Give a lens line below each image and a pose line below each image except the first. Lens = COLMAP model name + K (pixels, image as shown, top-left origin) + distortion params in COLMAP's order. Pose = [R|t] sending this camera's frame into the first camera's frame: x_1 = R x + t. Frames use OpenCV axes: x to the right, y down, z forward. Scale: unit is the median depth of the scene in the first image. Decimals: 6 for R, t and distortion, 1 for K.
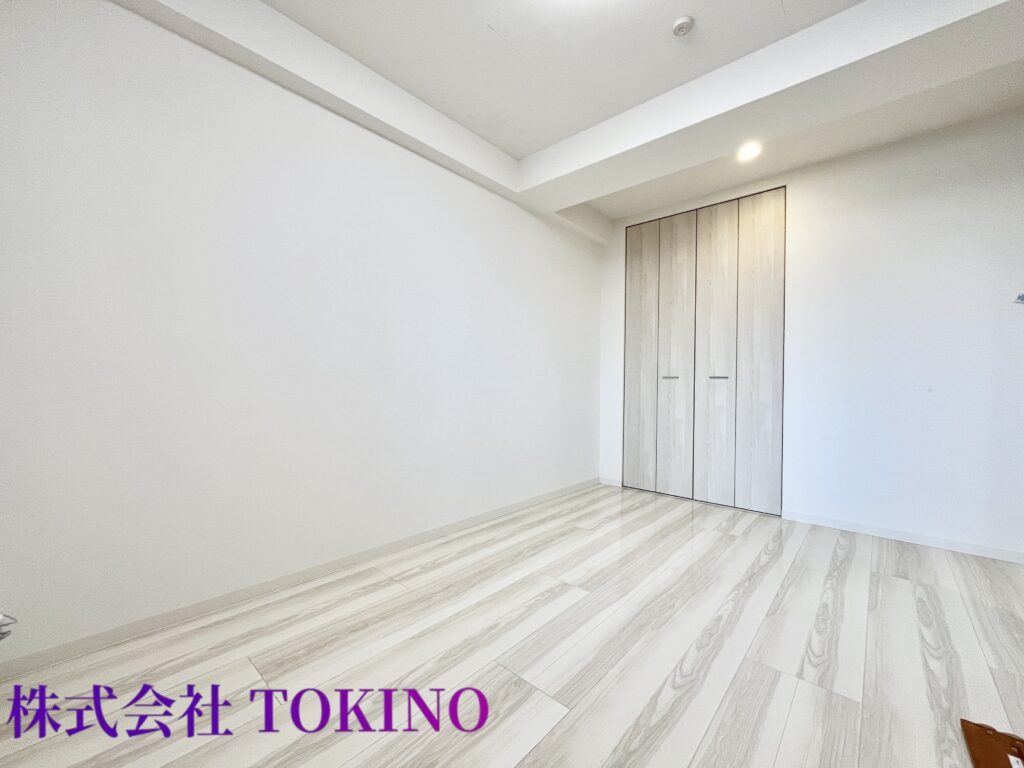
lens RADIAL K [[413.7, 0, 510.7], [0, 413.7, 384.2], [0, 0, 1]] dist [0.000036, -0.000755]
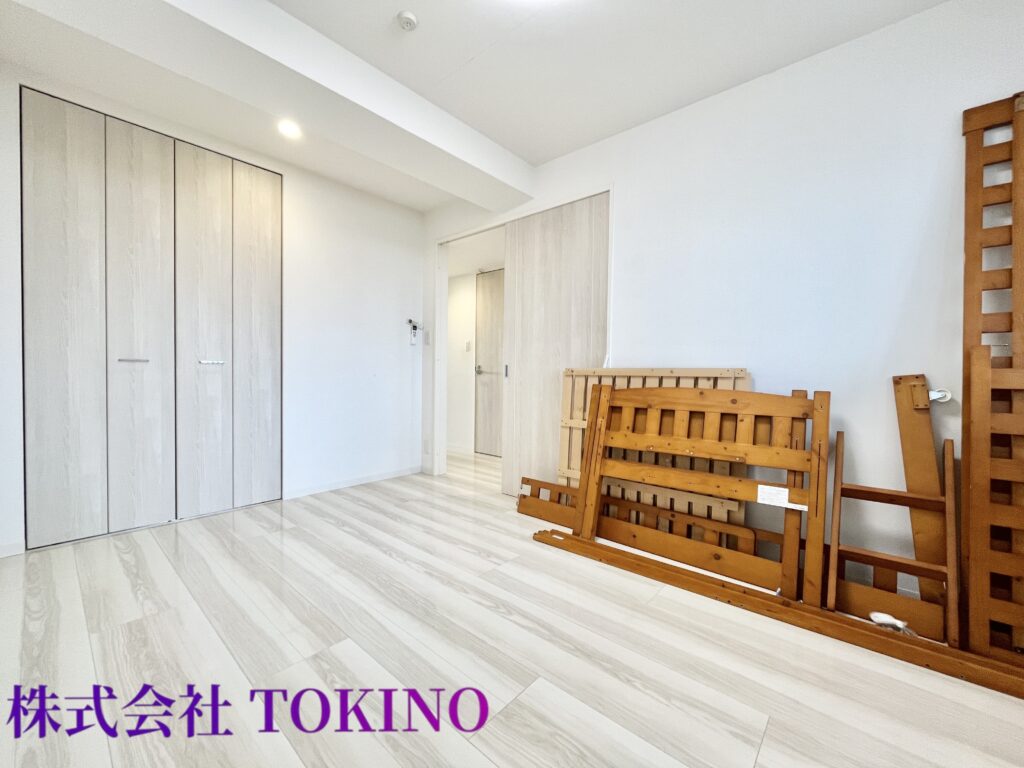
lens RADIAL K [[413.7, 0, 510.7], [0, 413.7, 384.2], [0, 0, 1]] dist [0.000036, -0.000755]
pose [[-0.011058, -0.036874, 0.999259, -0.397250], [-0.010958, 0.999264, 0.036753, -0.010994], [-0.999879, -0.010543, -0.011454, 0.473279]]
